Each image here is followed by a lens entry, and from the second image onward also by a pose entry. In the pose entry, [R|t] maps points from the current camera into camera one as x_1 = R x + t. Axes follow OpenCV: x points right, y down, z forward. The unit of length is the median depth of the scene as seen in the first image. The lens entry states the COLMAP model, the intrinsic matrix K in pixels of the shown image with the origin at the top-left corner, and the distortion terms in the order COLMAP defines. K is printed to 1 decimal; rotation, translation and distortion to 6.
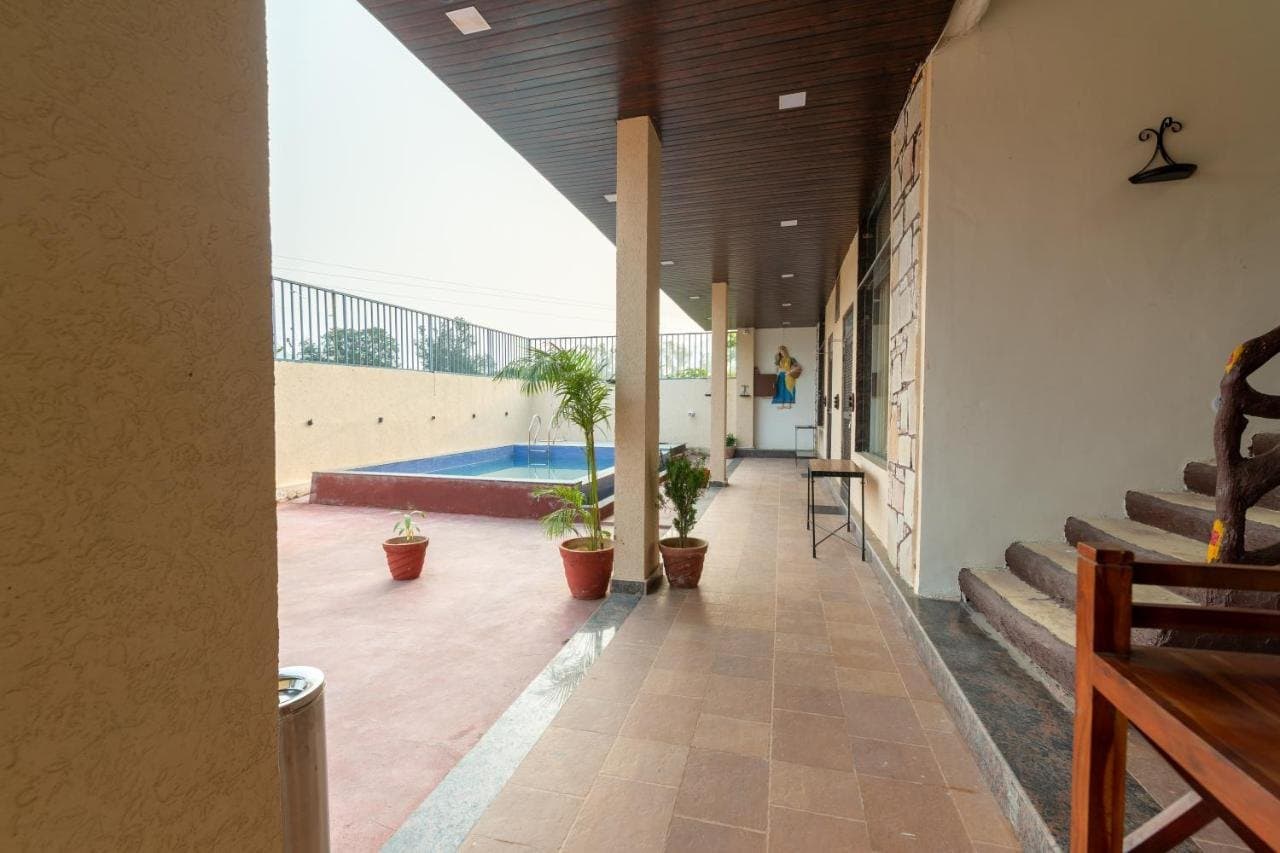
lens RADIAL K [[544.2, 0, 638.2], [0, 544.2, 424.0], [0, 0, 1]] dist [0.001387, -0.000748]
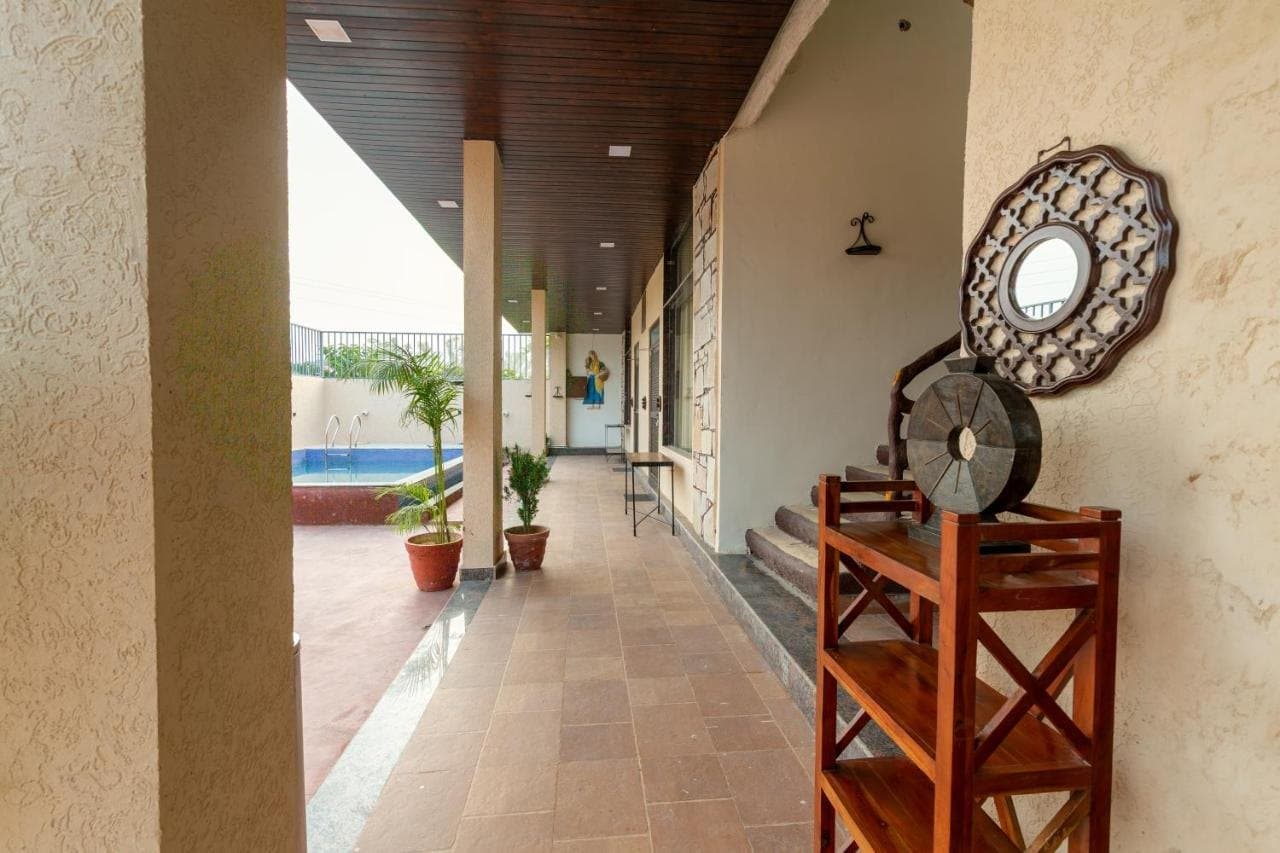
lens RADIAL K [[544.2, 0, 638.2], [0, 544.2, 424.0], [0, 0, 1]] dist [0.001387, -0.000748]
pose [[0.935795, -0.008549, 0.352440, -0.099969], [0.008851, 0.999961, 0.000755, 0.004264], [-0.352432, 0.002413, 0.935834, -0.123741]]
